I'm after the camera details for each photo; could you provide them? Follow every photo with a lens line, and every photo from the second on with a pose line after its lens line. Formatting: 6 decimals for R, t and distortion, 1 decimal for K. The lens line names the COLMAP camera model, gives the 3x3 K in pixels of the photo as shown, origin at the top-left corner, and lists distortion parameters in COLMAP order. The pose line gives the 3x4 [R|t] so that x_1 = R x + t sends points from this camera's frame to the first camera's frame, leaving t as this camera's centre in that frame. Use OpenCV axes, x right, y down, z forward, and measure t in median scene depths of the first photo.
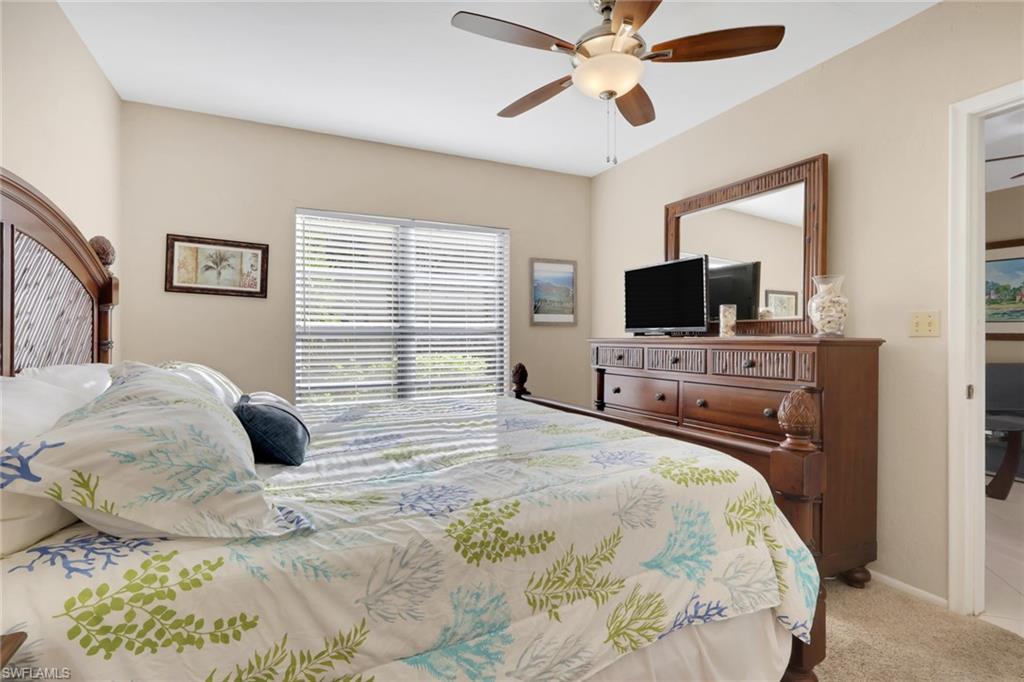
lens RADIAL K [[492.8, 0, 507.9], [0, 492.8, 336.2], [0, 0, 1]] dist [-0.001243, 0.001006]
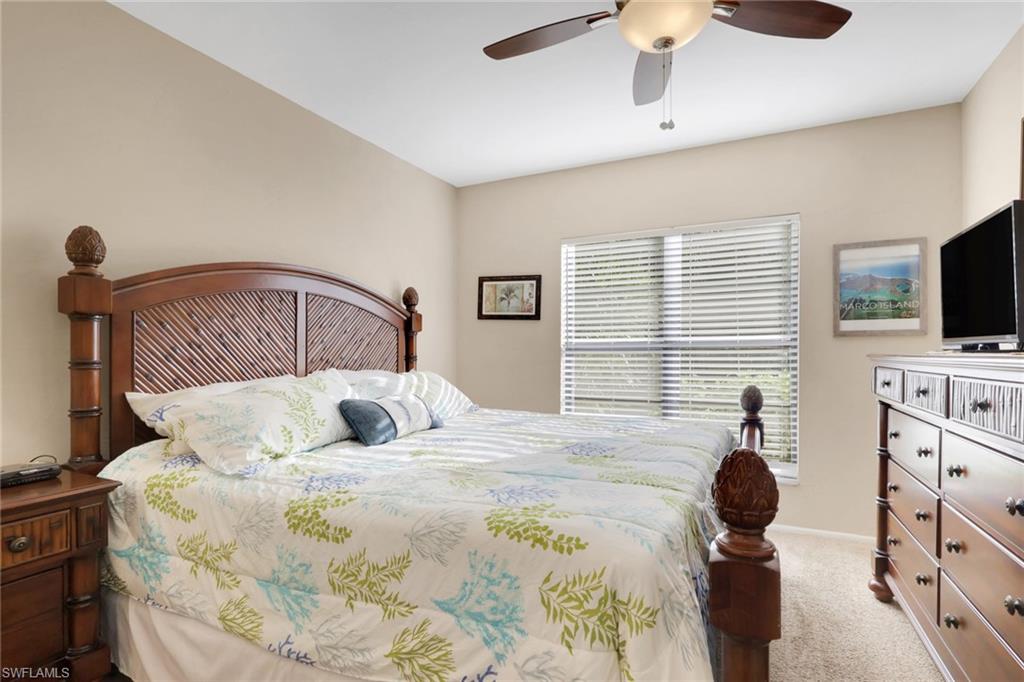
lens RADIAL K [[492.8, 0, 507.7], [0, 492.8, 348.6], [0, 0, 1]] dist [-0.001243, 0.001006]
pose [[0.628062, -0.006129, -0.778139, 1.054425], [0.003735, 0.999981, -0.004862, -0.006004], [0.778154, 0.000147, 0.628073, 0.512322]]
